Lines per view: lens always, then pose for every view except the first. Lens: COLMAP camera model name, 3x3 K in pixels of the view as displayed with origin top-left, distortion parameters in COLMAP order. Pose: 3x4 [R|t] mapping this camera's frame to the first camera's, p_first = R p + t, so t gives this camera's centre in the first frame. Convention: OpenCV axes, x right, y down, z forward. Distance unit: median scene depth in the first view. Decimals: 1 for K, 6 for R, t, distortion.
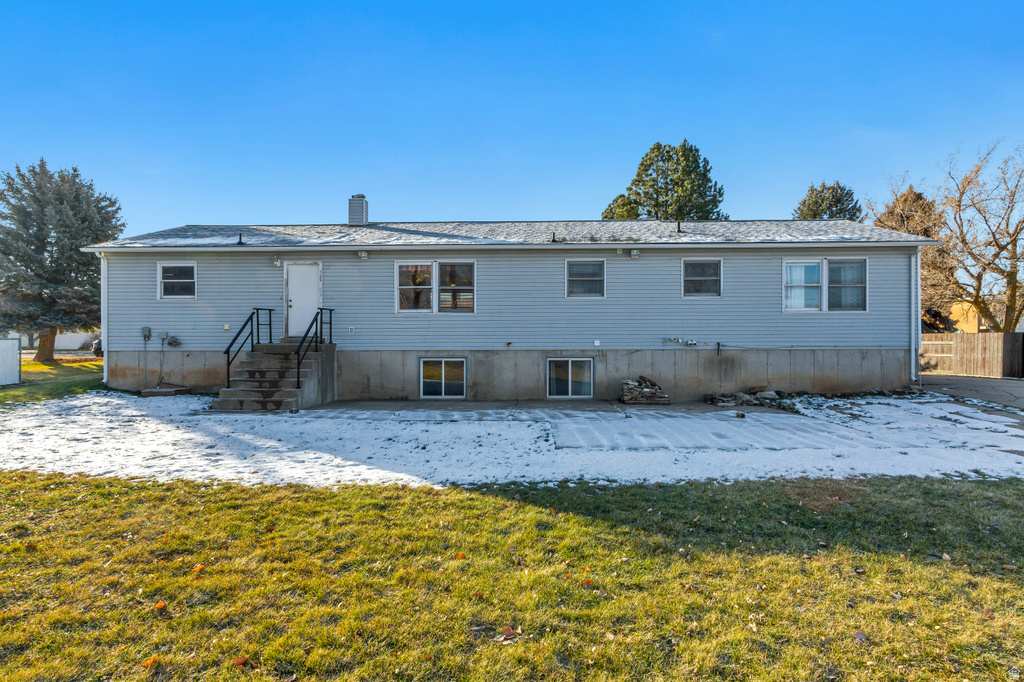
lens RADIAL K [[549.4, 0, 512.1], [0, 549.4, 346.3], [0, 0, 1]] dist [0.014800, 0.000479]
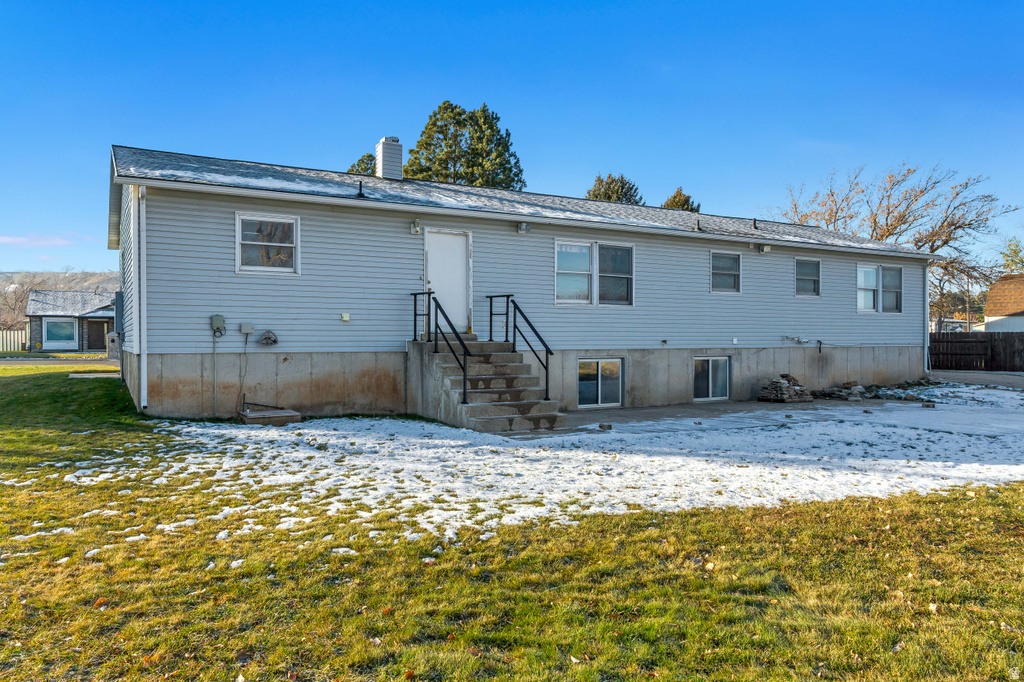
lens RADIAL K [[766.1, 0, 513.7], [0, 766.1, 338.6], [0, 0, 1]] dist [0.013885, 0.003010]
pose [[0.839512, 0.001684, 0.543339, -0.872656], [-0.000556, 0.999997, -0.002239, -0.006581], [-0.543342, 0.001577, 0.839510, 0.097093]]
